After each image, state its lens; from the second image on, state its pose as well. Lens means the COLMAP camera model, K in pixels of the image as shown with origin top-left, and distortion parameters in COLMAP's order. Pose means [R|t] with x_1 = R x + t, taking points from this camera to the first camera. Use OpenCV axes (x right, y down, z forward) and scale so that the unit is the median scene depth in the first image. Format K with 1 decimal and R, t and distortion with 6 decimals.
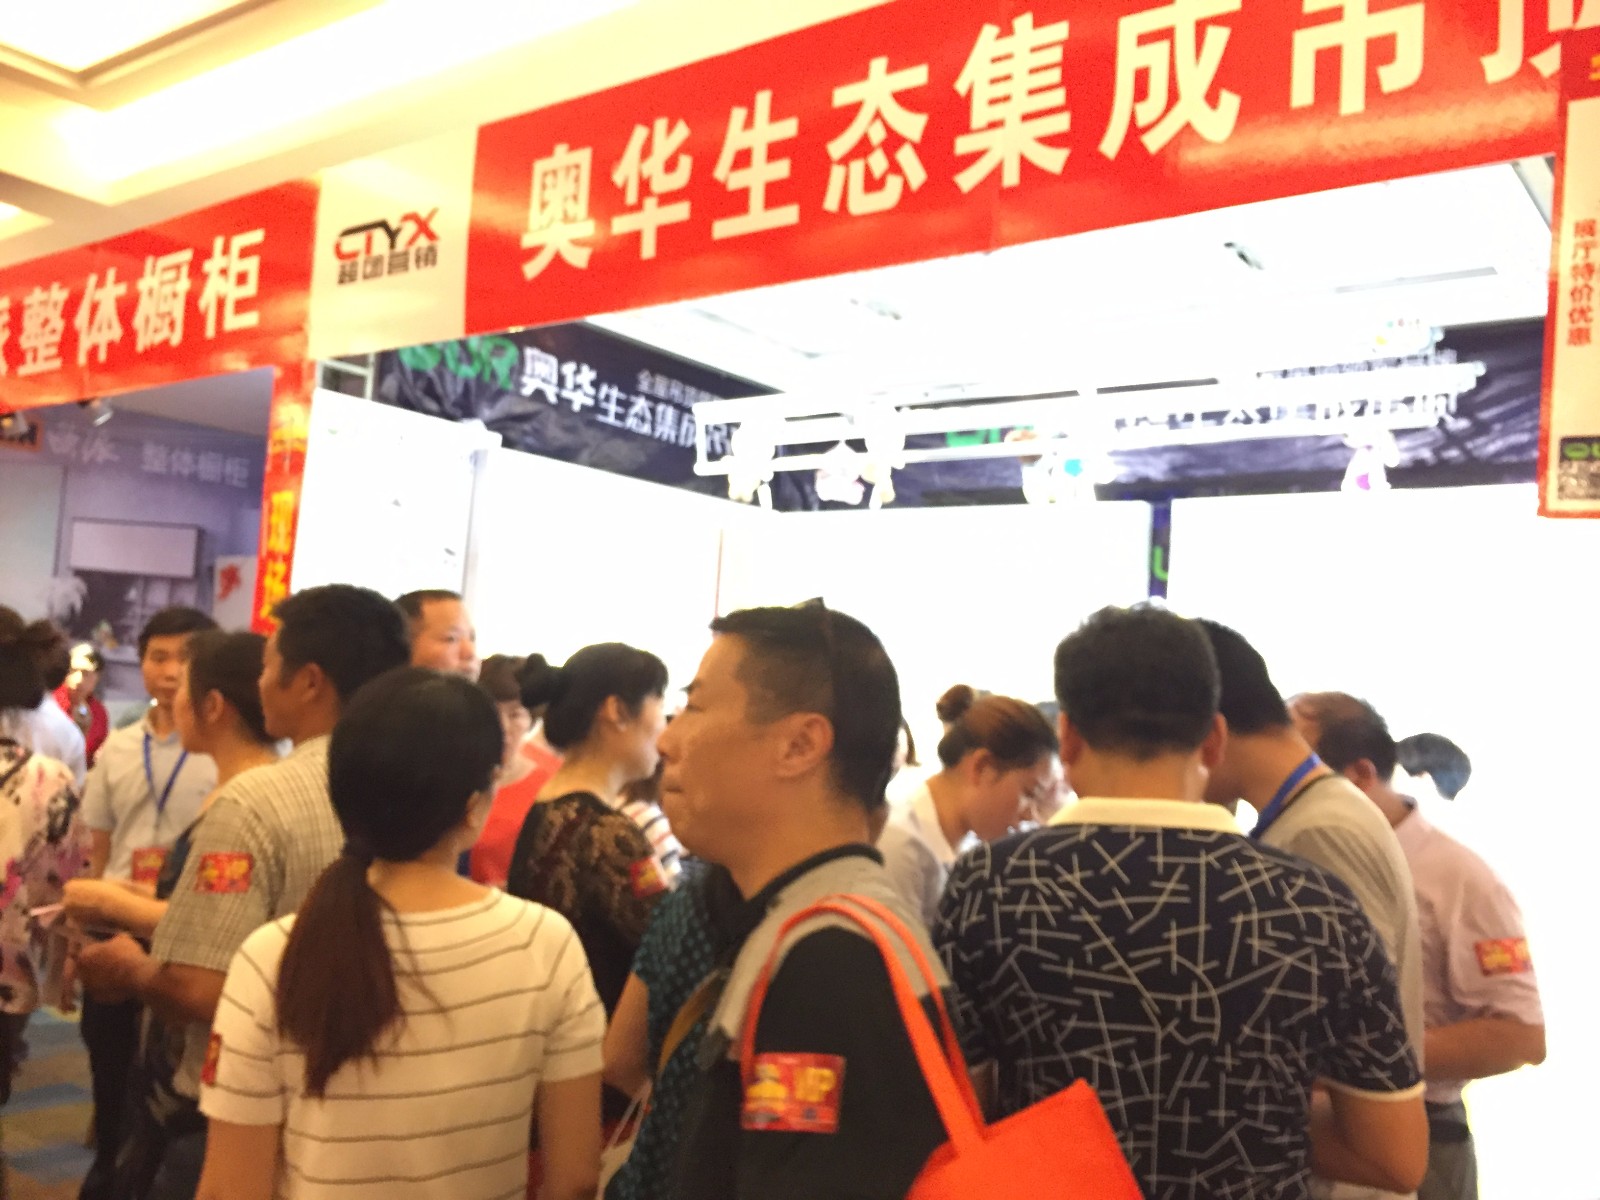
lens RADIAL K [[1365.4, 0, 800.0], [0, 1365.4, 600.0], [0, 0, 1]] dist [0.093158, -0.138042]
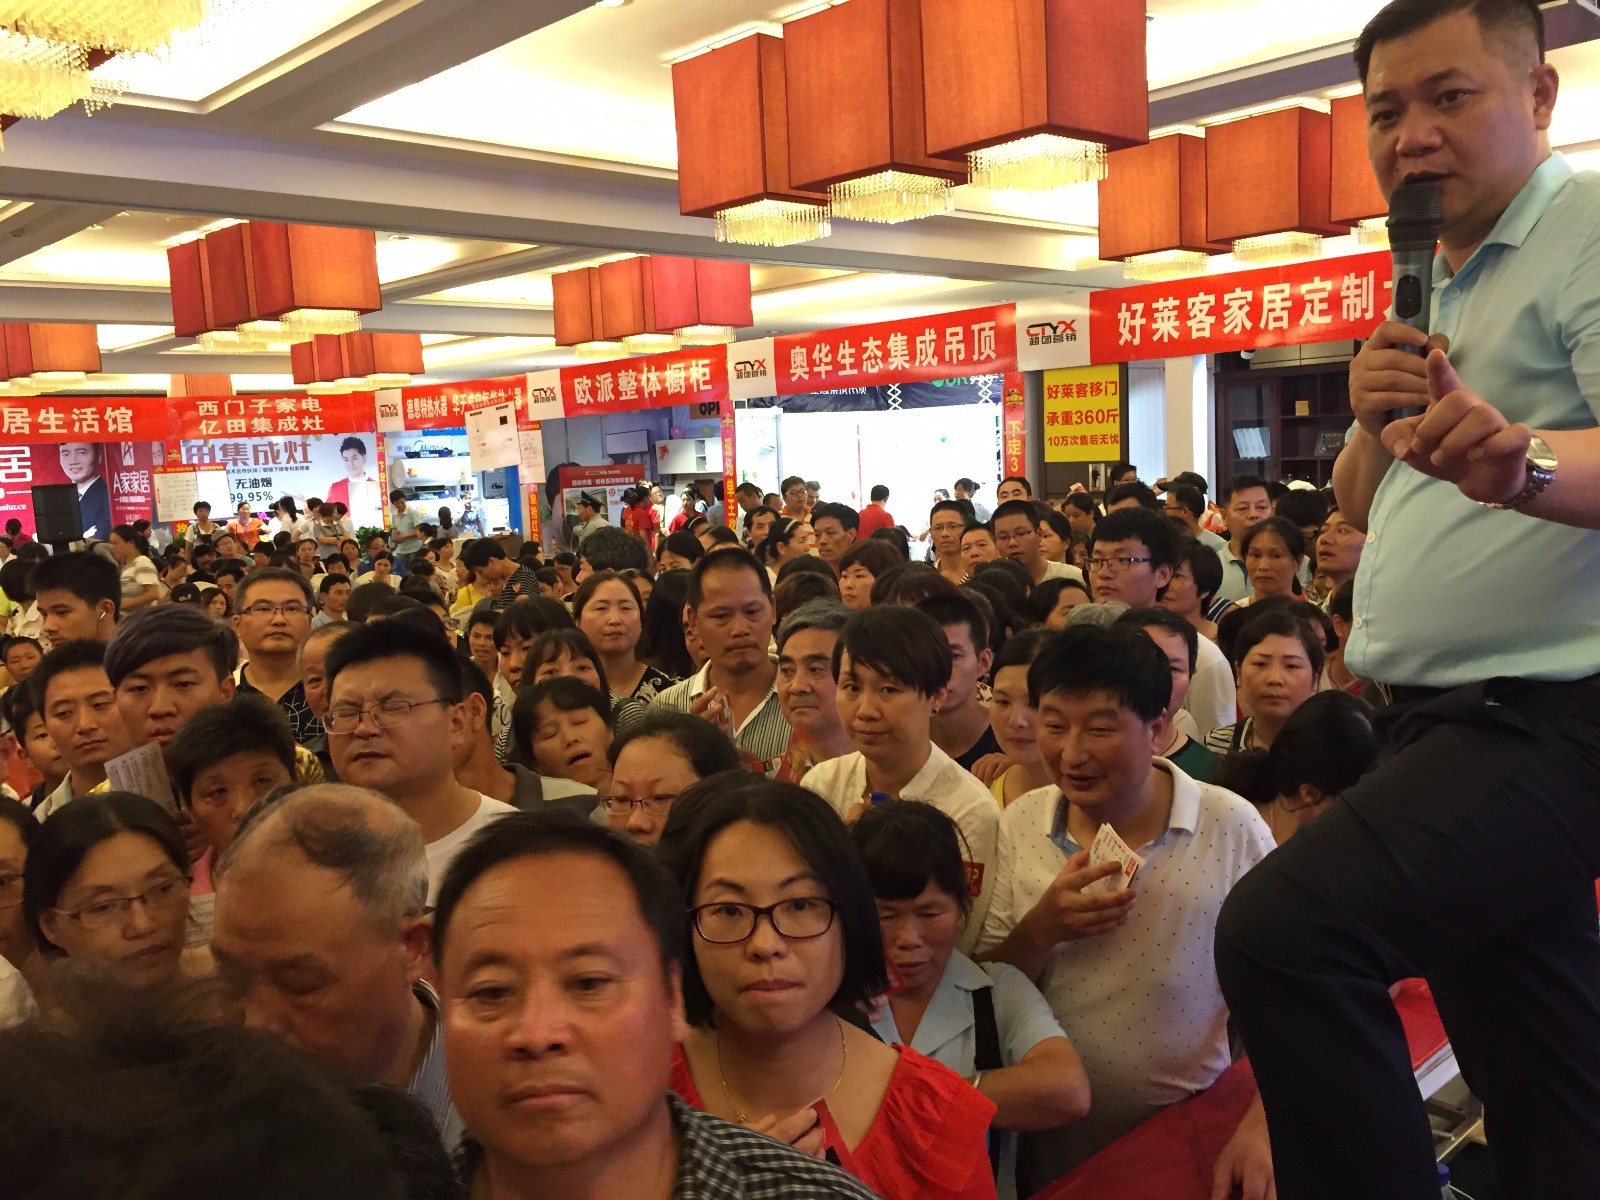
lens RADIAL K [[1365.4, 0, 800.0], [0, 1365.4, 600.0], [0, 0, 1]] dist [0.093158, -0.138042]
pose [[0.981788, -0.095044, -0.164496, 0.422674], [0.122642, 0.978351, 0.166700, -0.295775], [0.145091, -0.183838, 0.972189, -3.047327]]
